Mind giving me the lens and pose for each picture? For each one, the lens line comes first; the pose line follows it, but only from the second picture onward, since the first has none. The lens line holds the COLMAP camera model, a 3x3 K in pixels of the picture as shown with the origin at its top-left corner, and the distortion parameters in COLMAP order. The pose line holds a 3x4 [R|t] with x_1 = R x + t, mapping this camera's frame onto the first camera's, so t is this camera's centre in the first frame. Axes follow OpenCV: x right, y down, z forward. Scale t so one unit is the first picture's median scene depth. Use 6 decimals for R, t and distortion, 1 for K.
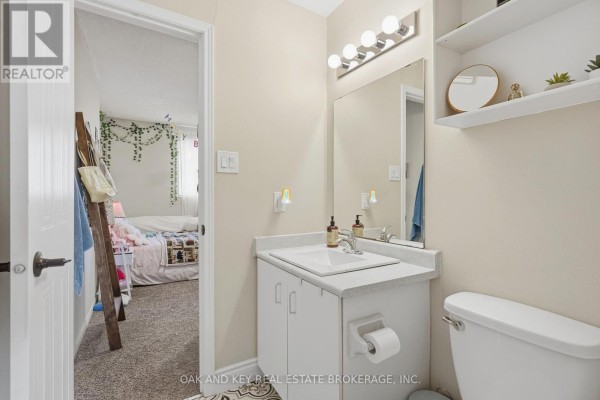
lens RADIAL K [[274.4, 0, 299.2], [0, 274.4, 199.2], [0, 0, 1]] dist [-0.011723, 0.003997]
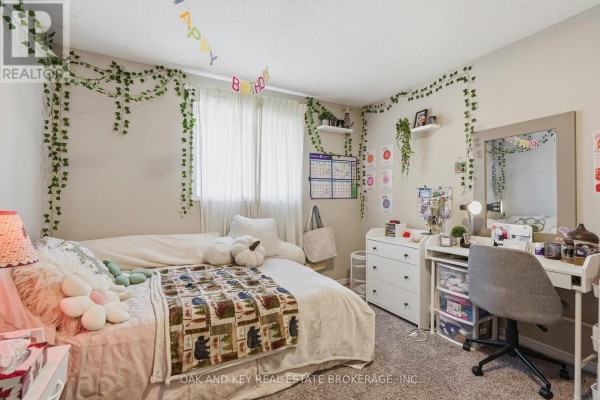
lens RADIAL K [[274.4, 0, 298.8], [0, 274.4, 202.0], [0, 0, 1]] dist [-0.011723, 0.003997]
pose [[0.999161, 0.004091, -0.040744, -0.219544], [-0.004439, 0.999954, -0.008453, -0.000341], [0.040707, 0.008626, 0.999134, 0.477271]]
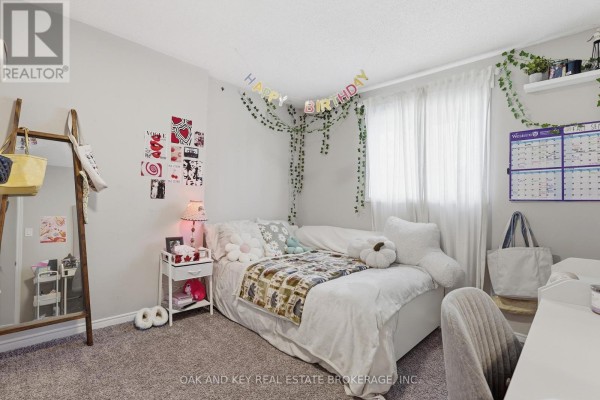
lens RADIAL K [[291.5, 0, 299.1], [0, 291.5, 200.7], [0, 0, 1]] dist [-0.003040, -0.000292]
pose [[0.267288, 0.005758, -0.963600, 0.185598], [-0.035824, 0.999350, -0.003966, -0.000664], [0.962951, 0.035580, 0.267320, 0.713985]]
